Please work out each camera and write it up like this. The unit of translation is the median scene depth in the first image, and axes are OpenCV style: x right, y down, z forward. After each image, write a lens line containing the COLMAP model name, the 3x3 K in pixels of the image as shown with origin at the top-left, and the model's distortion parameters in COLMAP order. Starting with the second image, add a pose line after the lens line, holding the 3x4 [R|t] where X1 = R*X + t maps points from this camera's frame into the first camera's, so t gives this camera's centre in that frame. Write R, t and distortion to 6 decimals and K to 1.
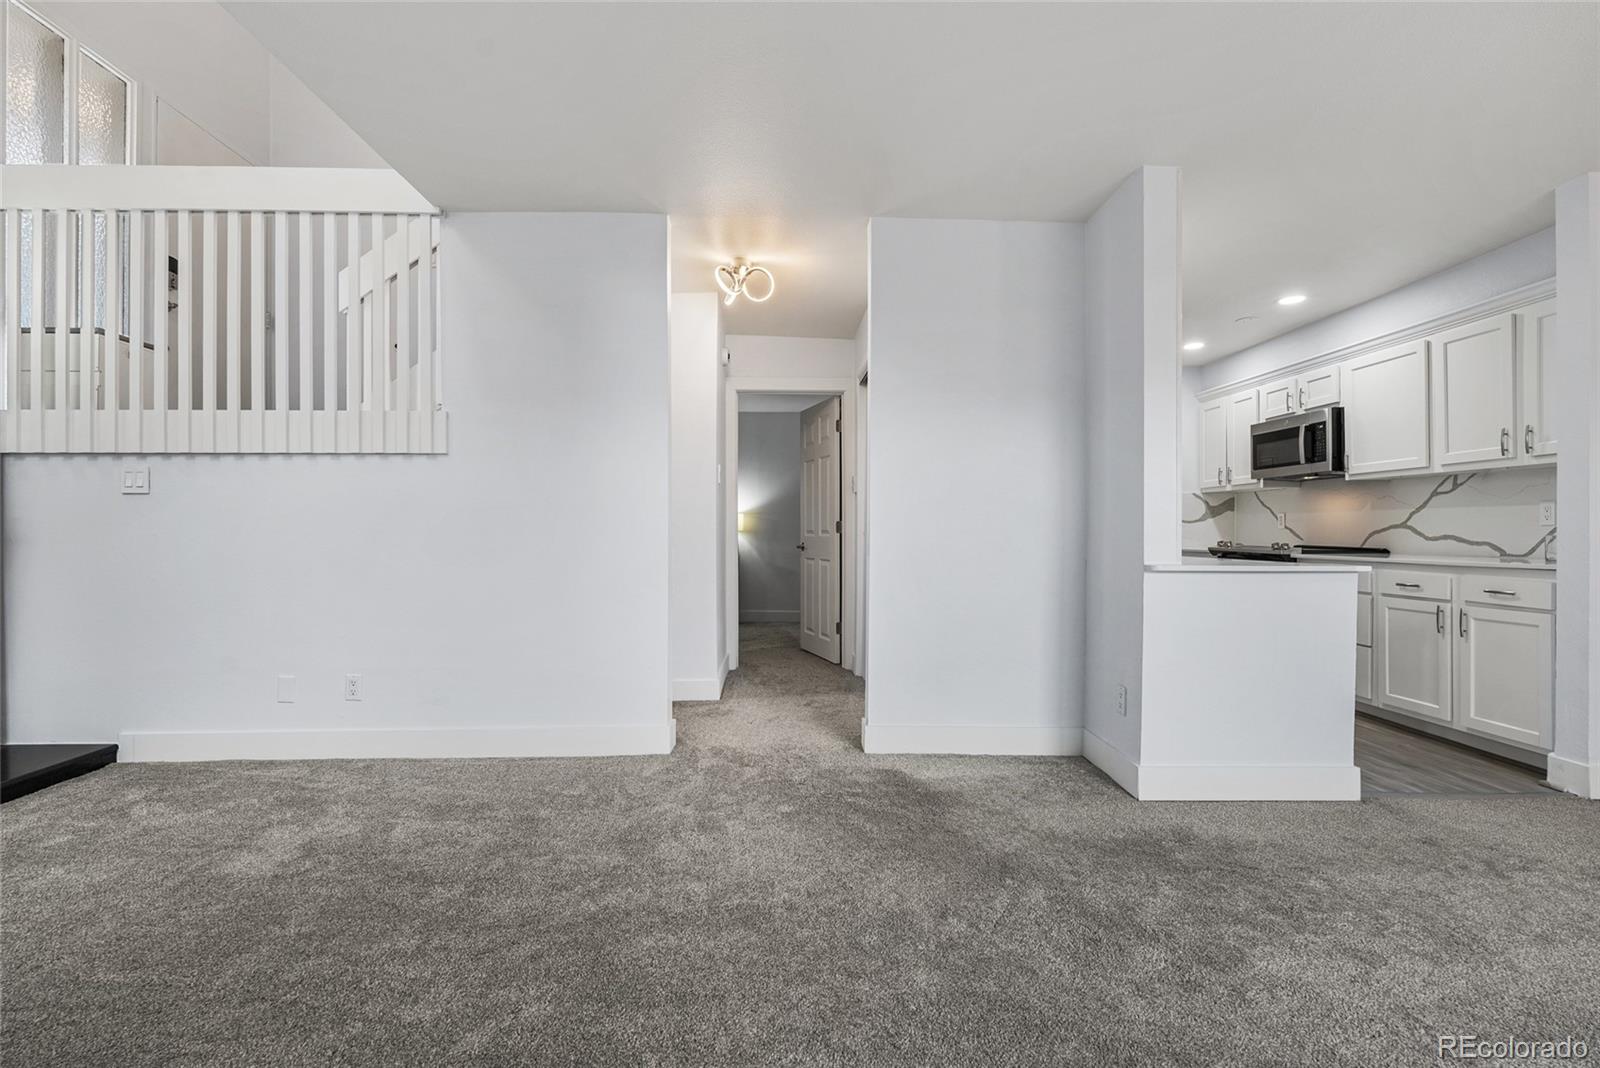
lens RADIAL K [[713.3, 0, 799.1], [0, 713.3, 532.6], [0, 0, 1]] dist [-0.008091, 0.001506]
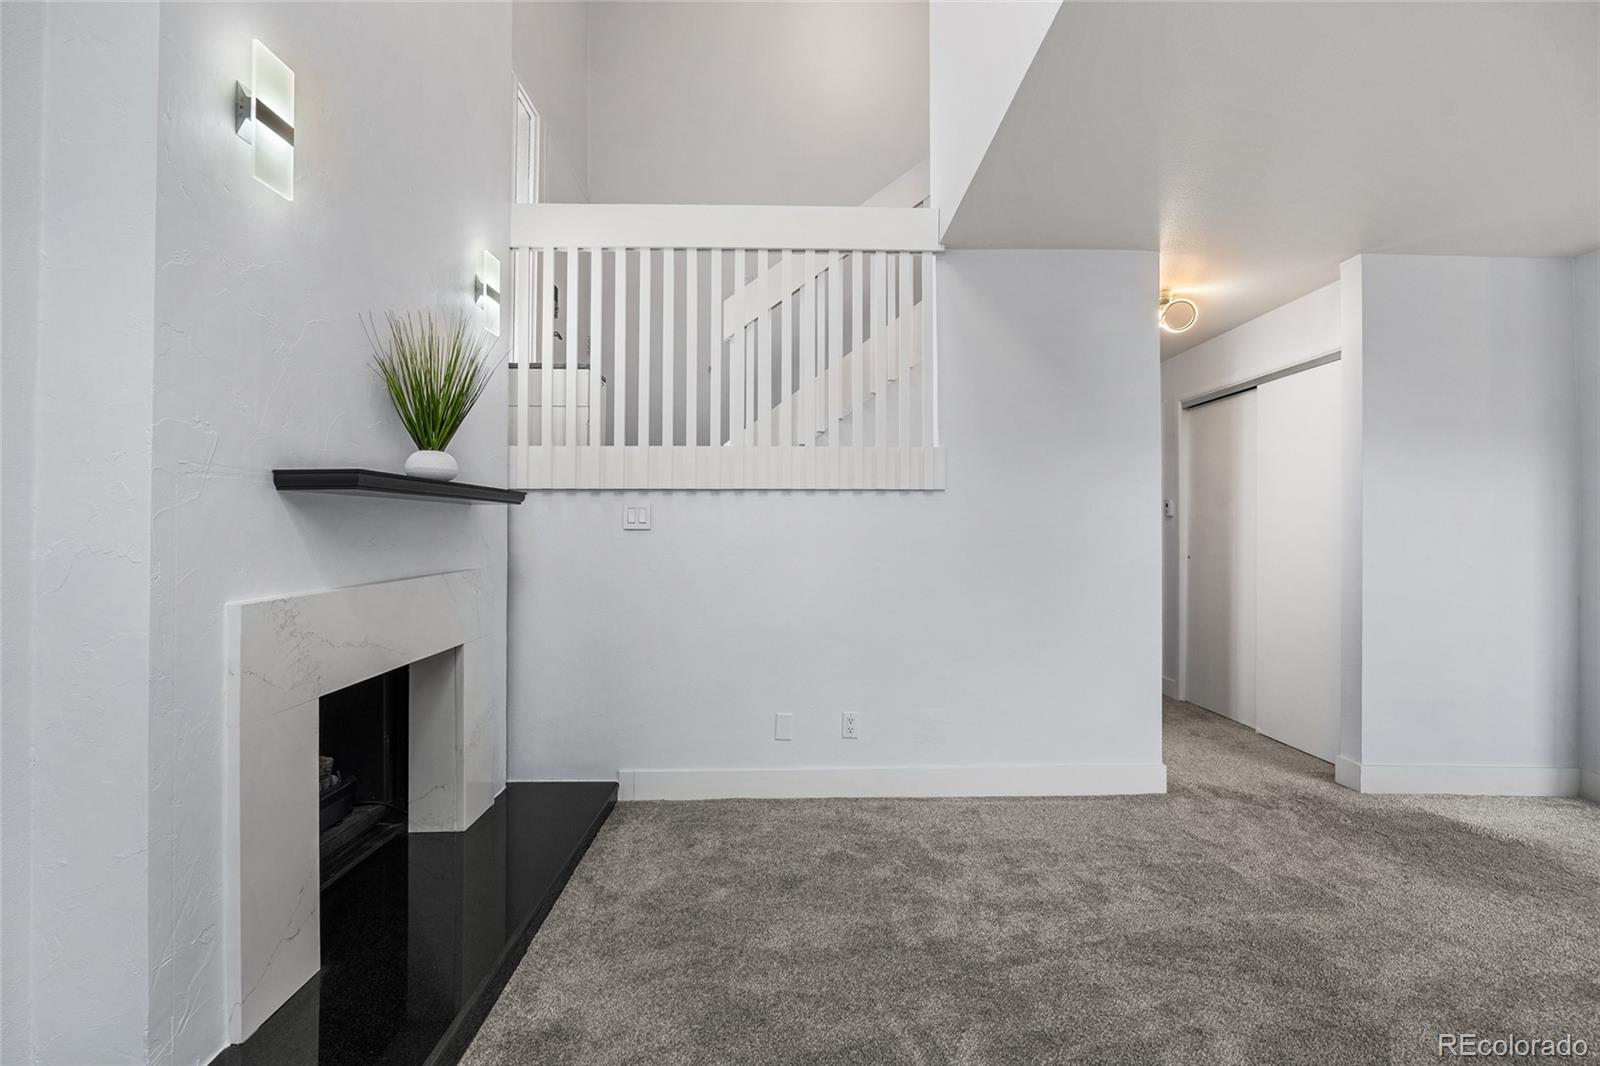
lens RADIAL K [[713.3, 0, 800.4], [0, 713.3, 518.9], [0, 0, 1]] dist [-0.008091, 0.001506]
pose [[0.999889, 0.001974, -0.014764, -0.539408], [-0.002253, 0.999819, -0.018913, -0.040082], [0.014724, 0.018944, 0.999712, 0.000093]]
